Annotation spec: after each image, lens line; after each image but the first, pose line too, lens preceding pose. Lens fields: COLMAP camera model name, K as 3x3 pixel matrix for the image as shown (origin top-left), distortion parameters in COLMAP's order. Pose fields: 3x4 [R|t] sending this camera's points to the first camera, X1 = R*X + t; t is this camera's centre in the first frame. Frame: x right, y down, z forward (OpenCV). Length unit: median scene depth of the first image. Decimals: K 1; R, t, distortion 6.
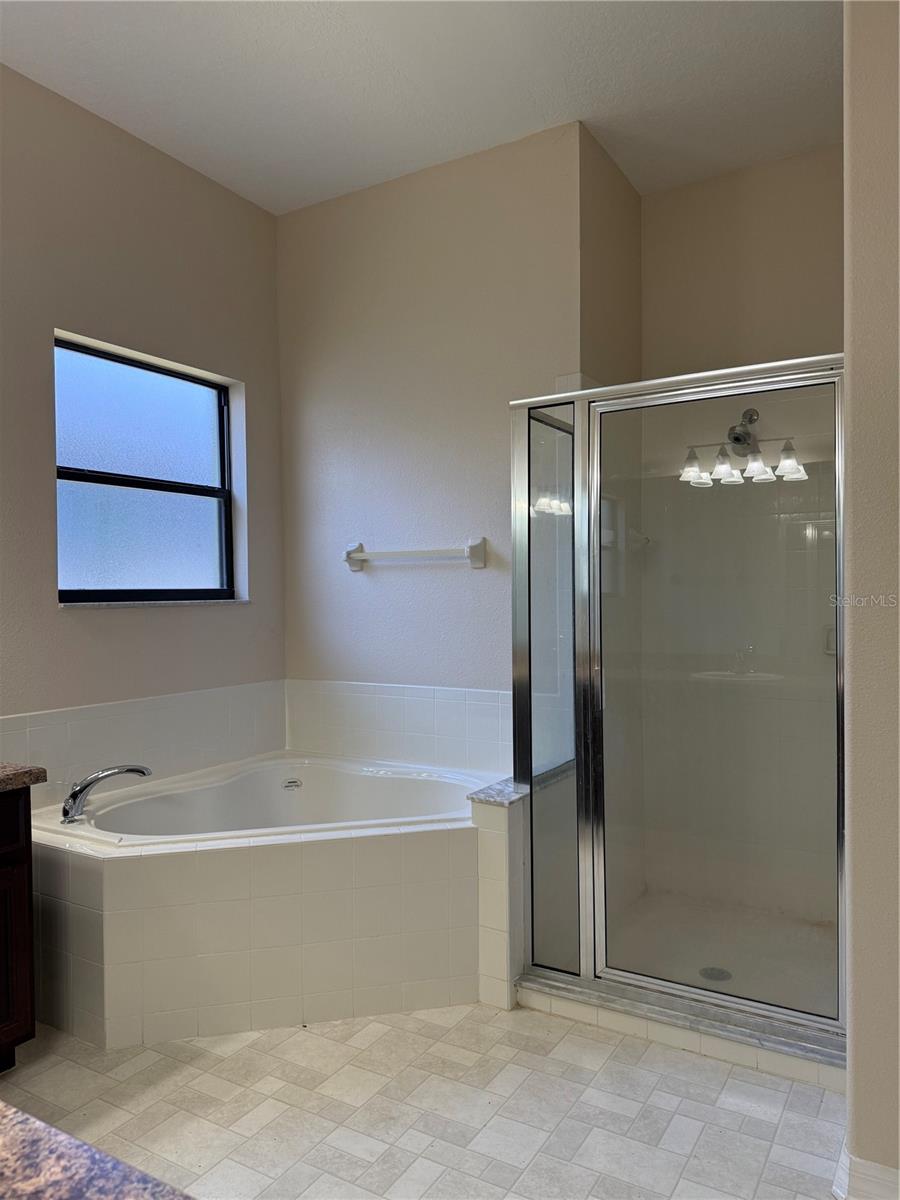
lens RADIAL K [[837.3, 0, 449.4], [0, 837.3, 598.8], [0, 0, 1]] dist [0.065824, -0.083473]
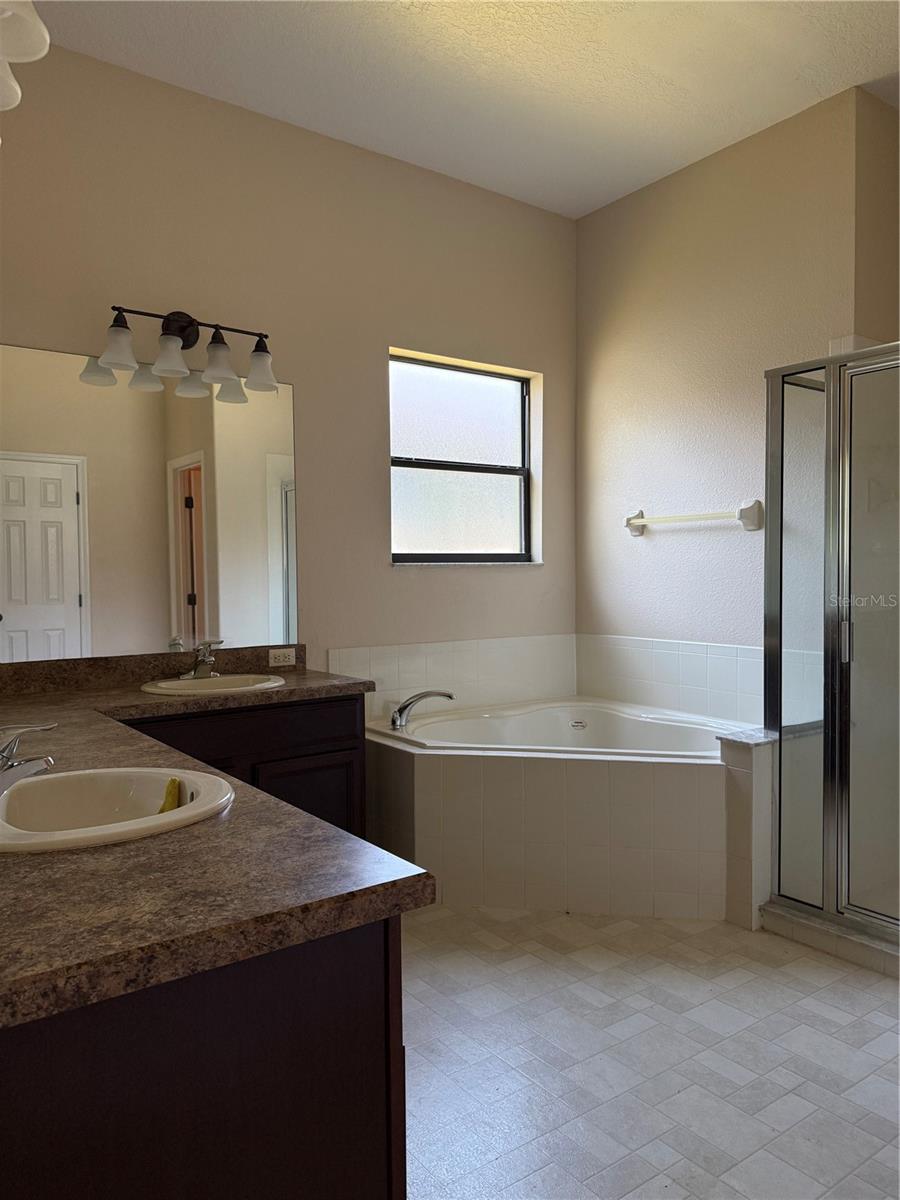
lens RADIAL K [[837.3, 0, 453.3], [0, 837.3, 594.7], [0, 0, 1]] dist [0.065824, -0.083473]
pose [[0.919633, 0.012018, -0.392596, 0.116629], [-0.002528, 0.999692, 0.024682, 0.020051], [0.392771, -0.021706, 0.919380, -0.127531]]
